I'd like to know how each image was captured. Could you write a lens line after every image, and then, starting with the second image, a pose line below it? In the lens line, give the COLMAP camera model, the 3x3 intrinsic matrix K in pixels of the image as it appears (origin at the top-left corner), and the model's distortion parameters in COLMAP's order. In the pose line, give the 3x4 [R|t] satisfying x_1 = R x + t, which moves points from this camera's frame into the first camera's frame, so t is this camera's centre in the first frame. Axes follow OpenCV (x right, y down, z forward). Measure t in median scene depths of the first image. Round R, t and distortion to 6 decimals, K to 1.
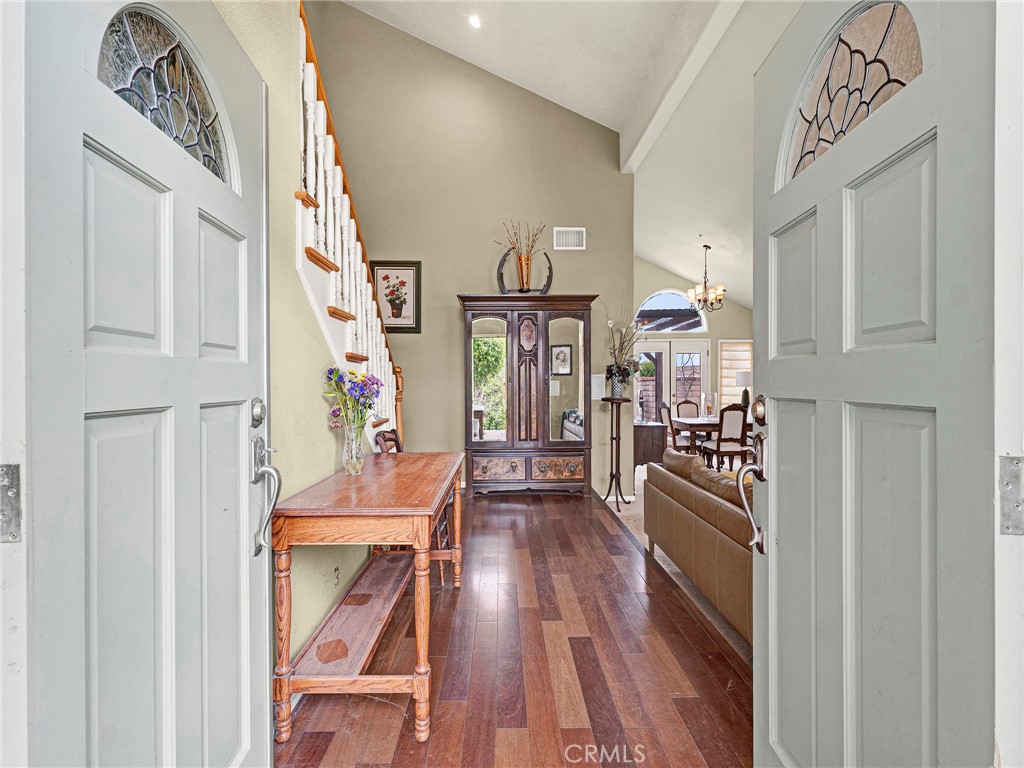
lens RADIAL K [[437.0, 0, 509.8], [0, 437.0, 384.9], [0, 0, 1]] dist [0.000066, -0.000285]
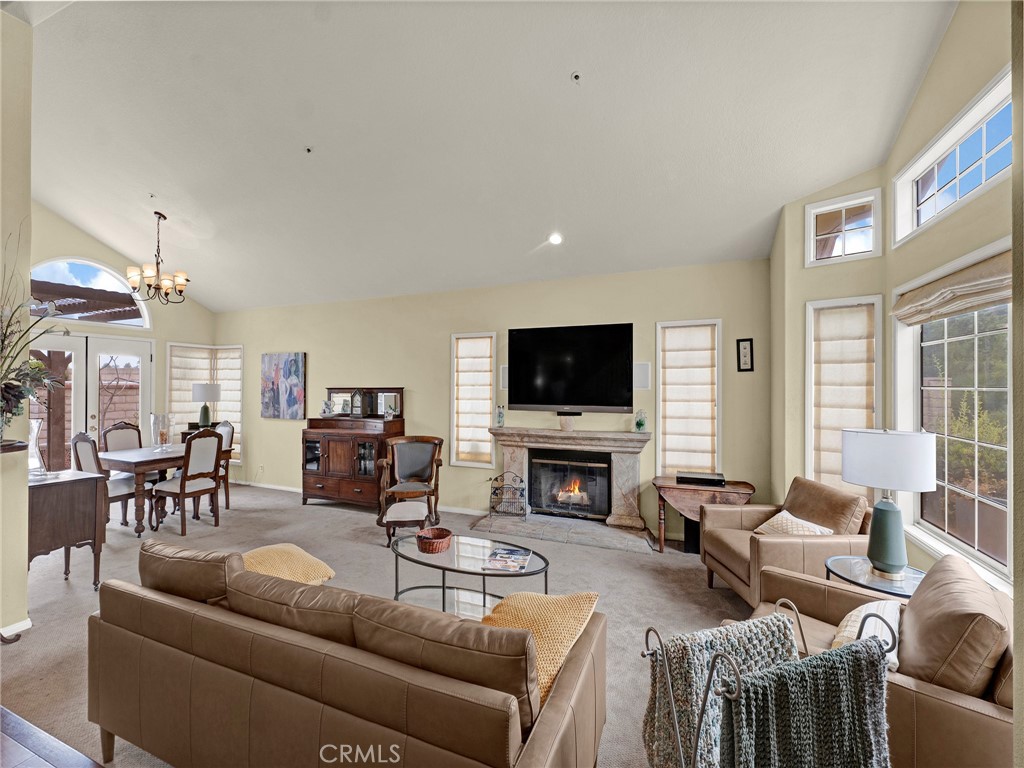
lens RADIAL K [[437.0, 0, 515.0], [0, 437.0, 384.4], [0, 0, 1]] dist [0.000066, -0.000285]
pose [[0.395928, 0.012263, 0.918199, 0.014579], [-0.000916, 0.999916, -0.012959, -0.022430], [-0.918281, 0.004290, 0.395906, 0.164112]]
